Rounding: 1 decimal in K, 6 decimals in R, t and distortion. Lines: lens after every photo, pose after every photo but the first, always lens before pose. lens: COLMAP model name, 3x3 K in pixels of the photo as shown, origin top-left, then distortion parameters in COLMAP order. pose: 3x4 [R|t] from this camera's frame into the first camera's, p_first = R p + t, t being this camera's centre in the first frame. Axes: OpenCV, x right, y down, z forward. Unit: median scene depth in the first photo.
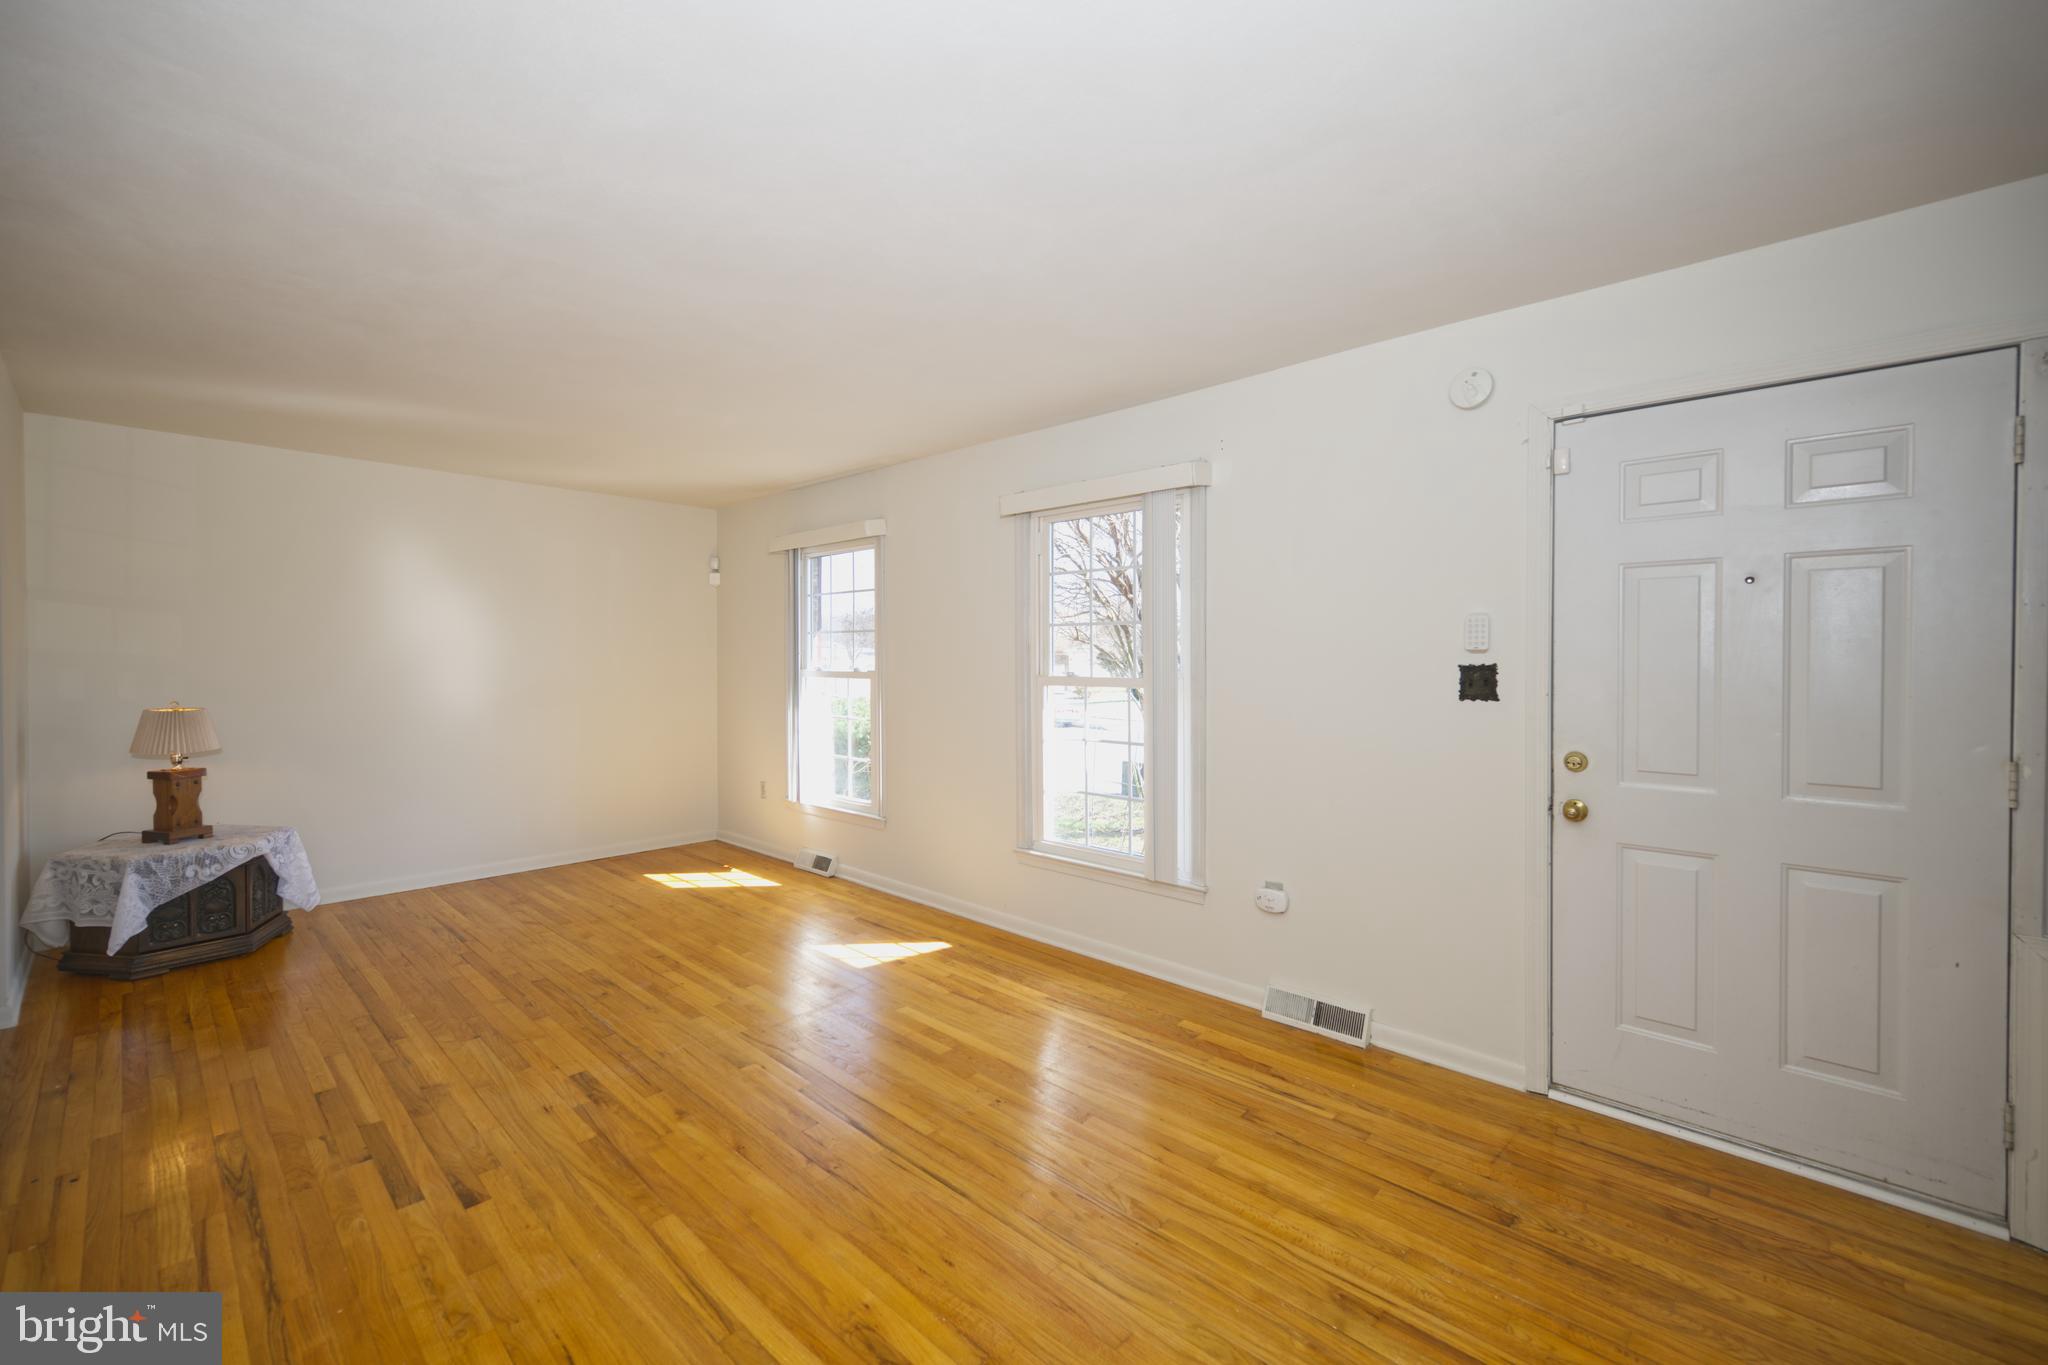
lens RADIAL K [[837.6, 0, 1030.5], [0, 837.6, 661.0], [0, 0, 1]] dist [-0.000678, -0.000812]
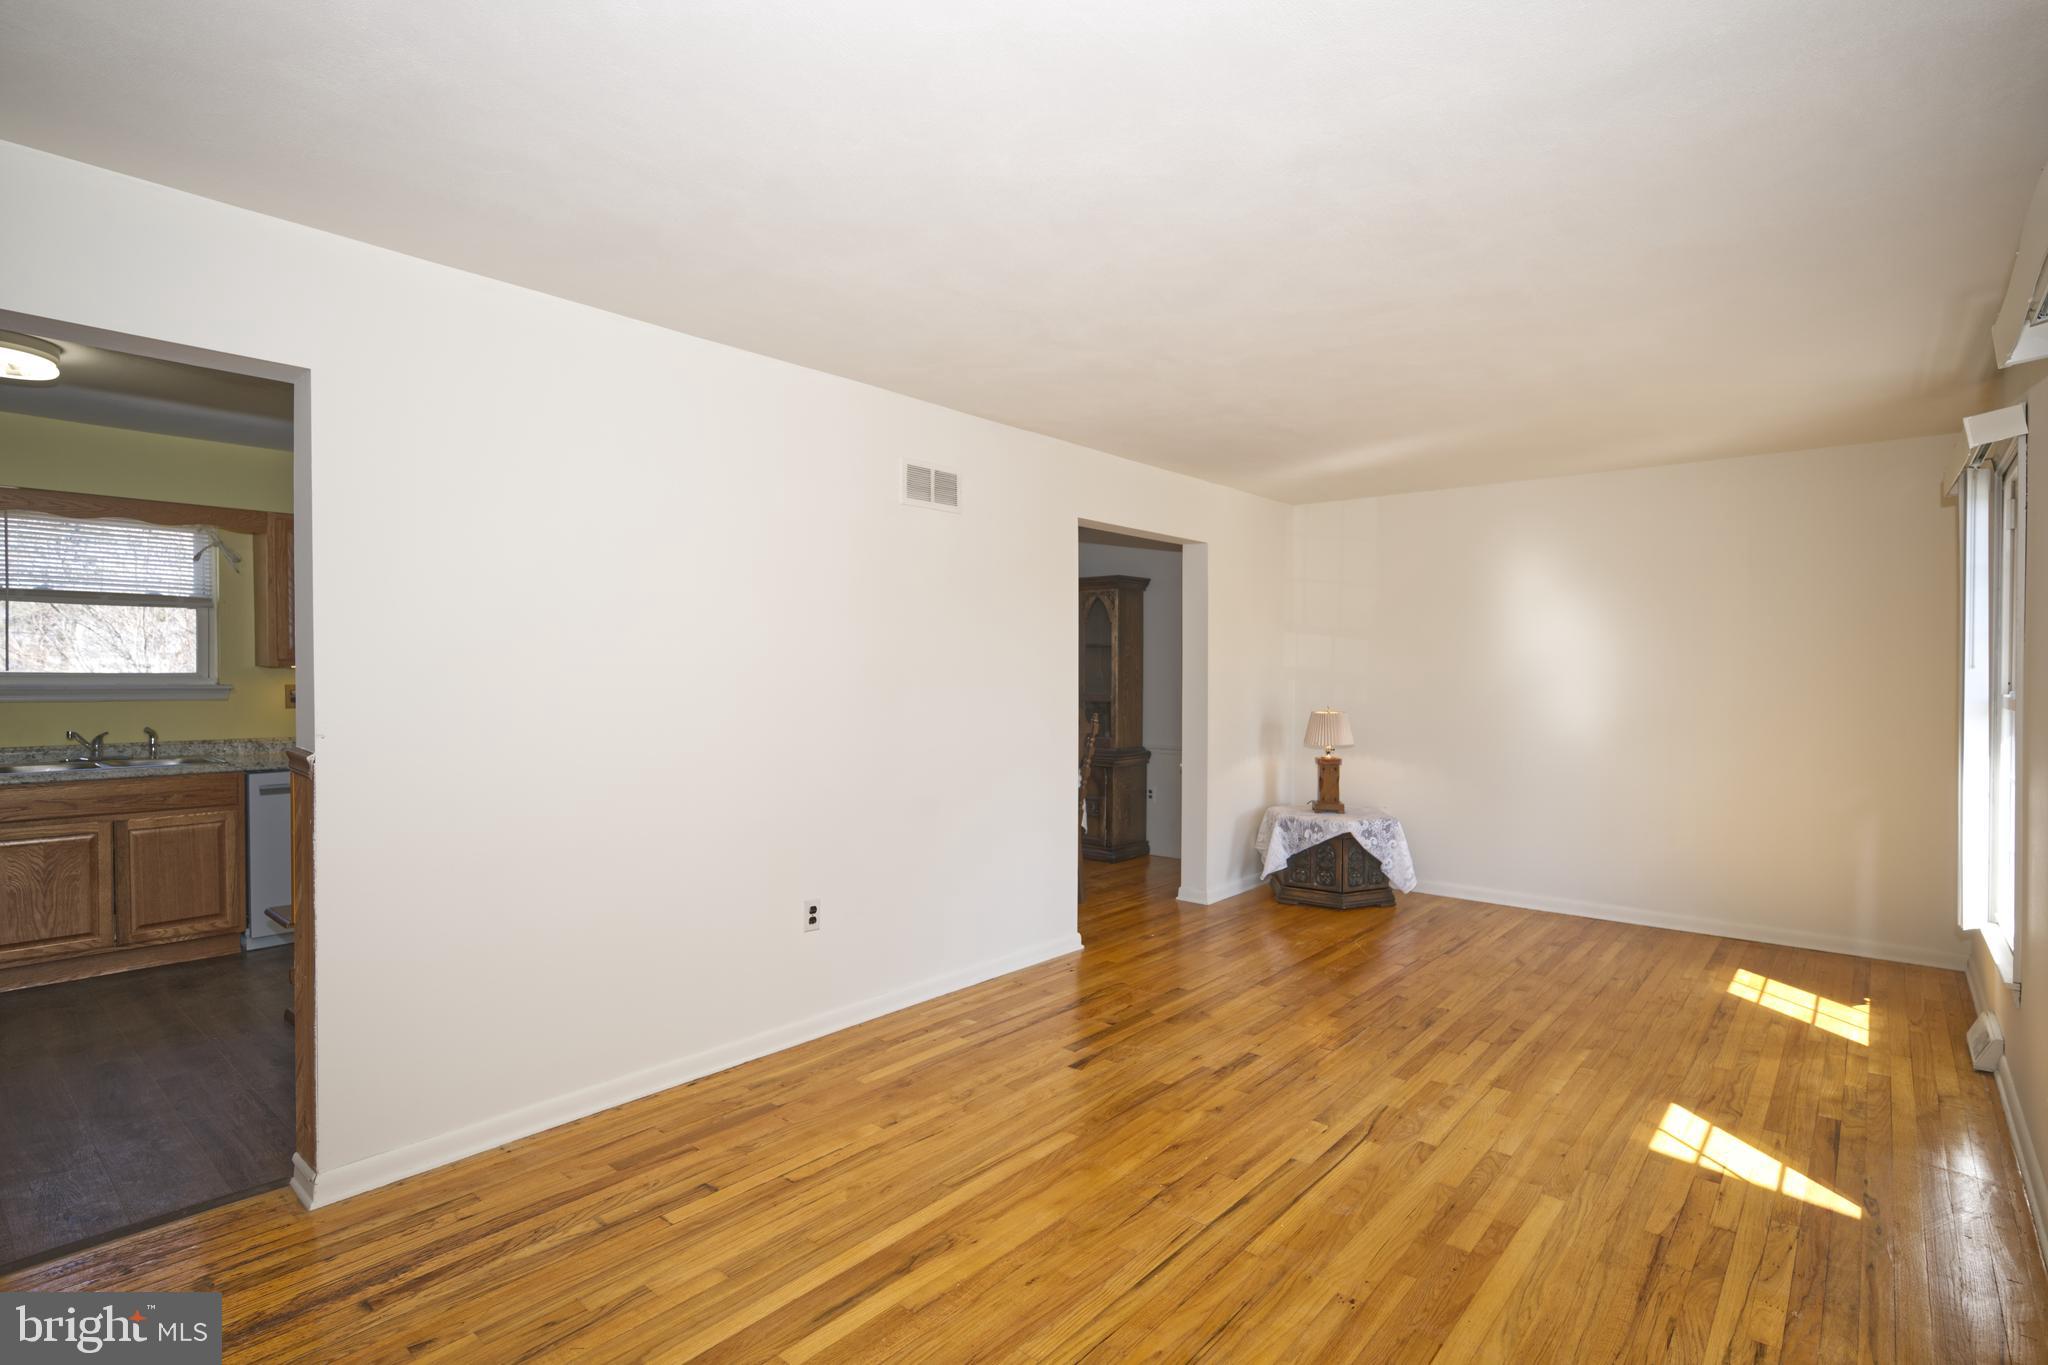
lens RADIAL K [[996.4, 0, 1026.2], [0, 996.4, 688.1], [0, 0, 1]] dist [-0.004332, -0.000725]
pose [[0.036977, 0.015431, -0.999197, 0.588779], [-0.007021, 0.999860, 0.015182, -0.000873], [0.999291, 0.006454, 0.037080, 0.522606]]
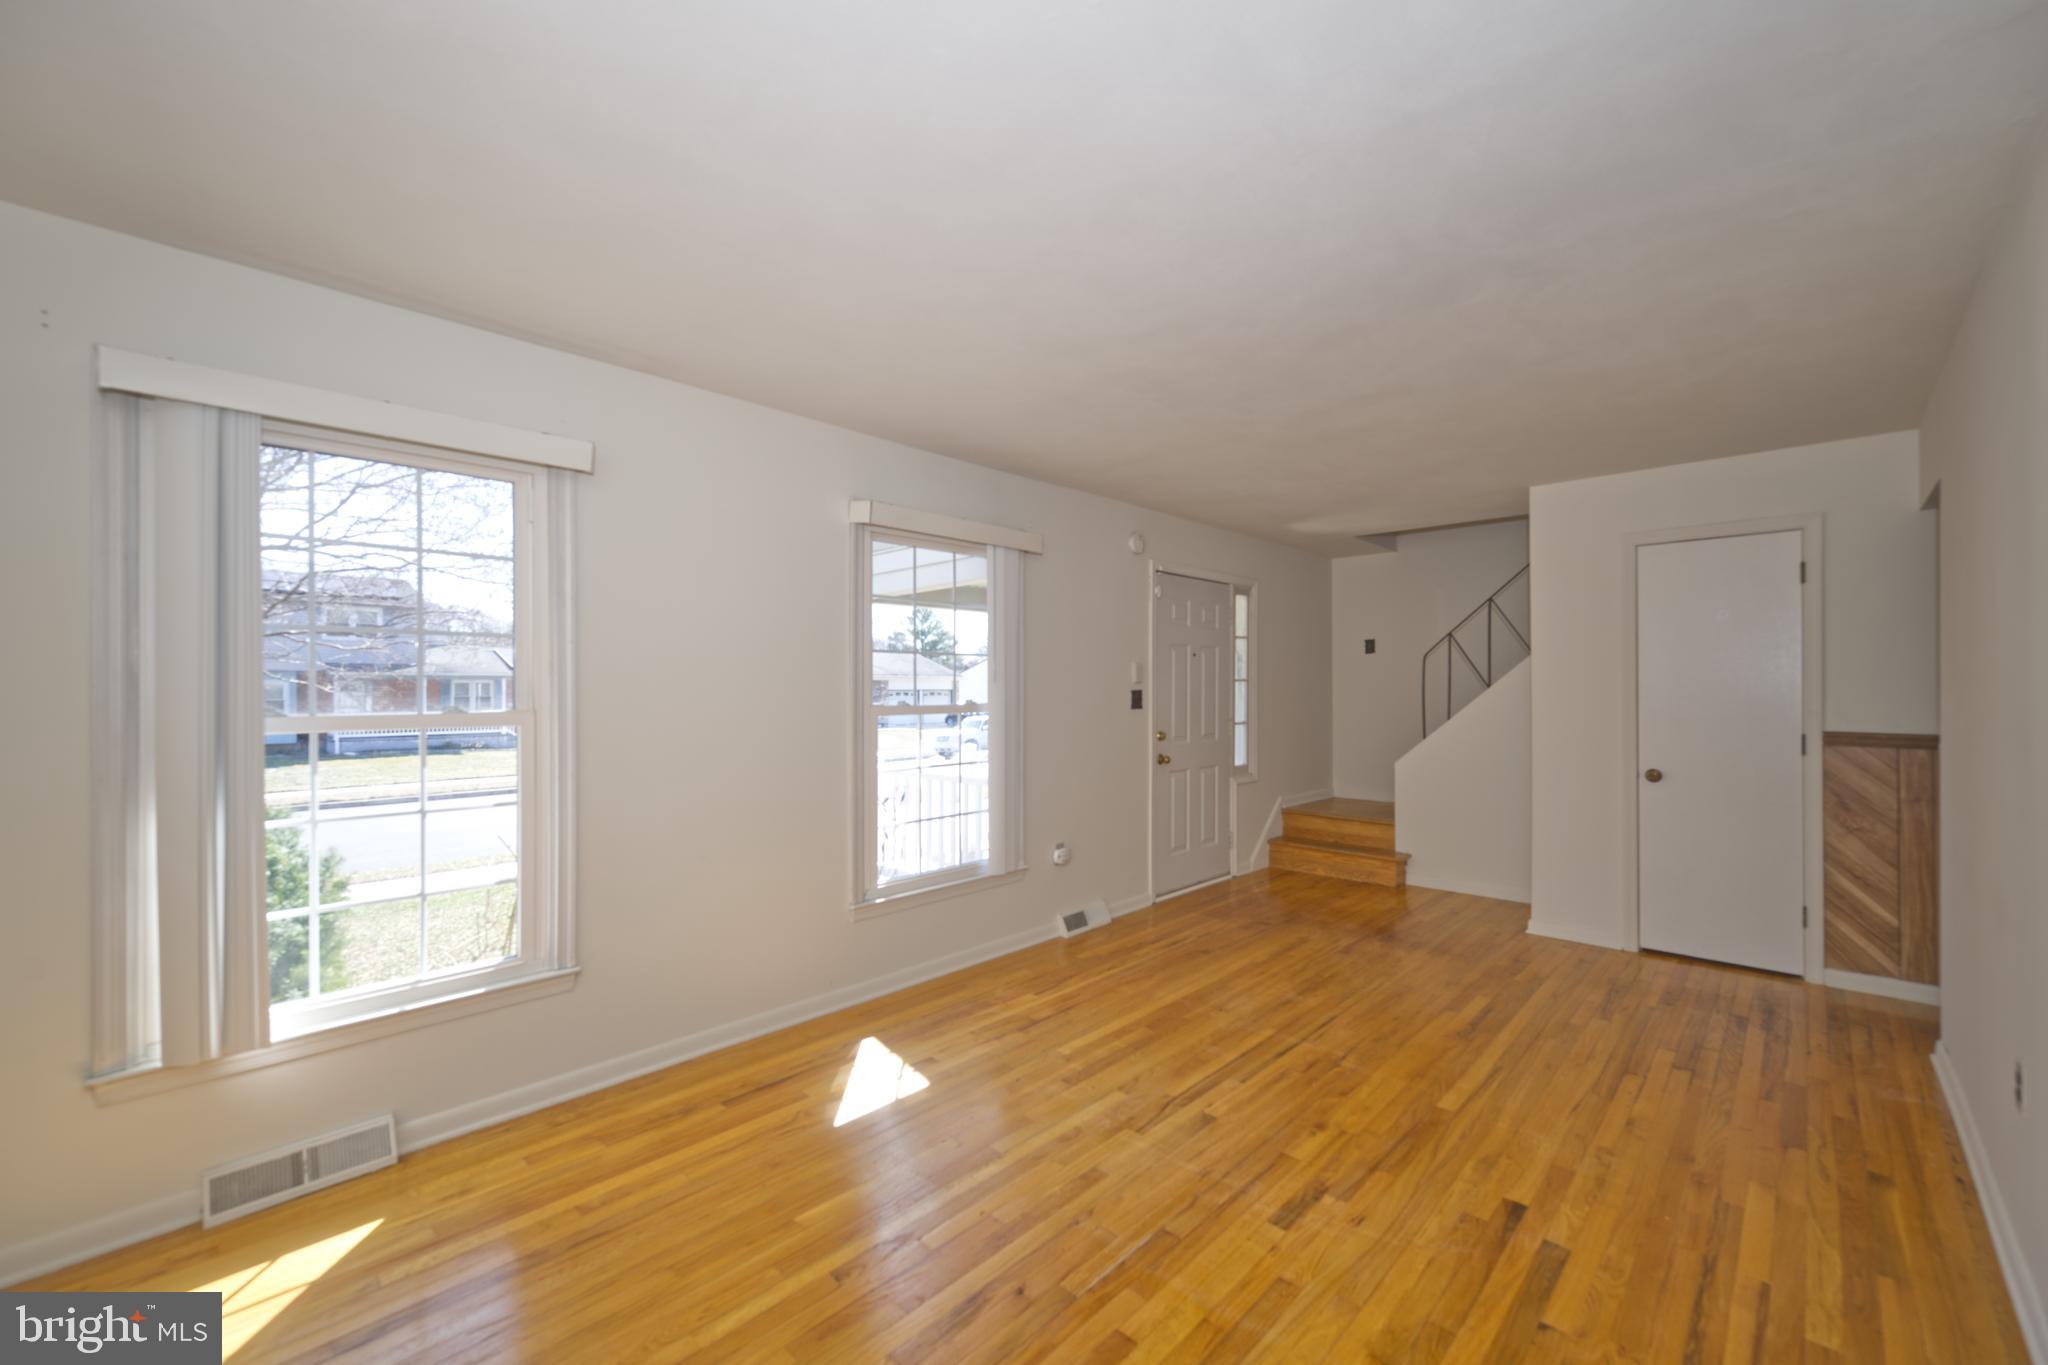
lens RADIAL K [[813.8, 0, 1024.0], [0, 813.8, 682.5], [0, 0, 1]] dist [0.001222, -0.000055]
pose [[0.021449, 0.004301, 0.999761, -1.041148], [0.005587, 0.999975, -0.004421, -0.004573], [-0.999754, 0.005681, 0.021424, 0.973843]]
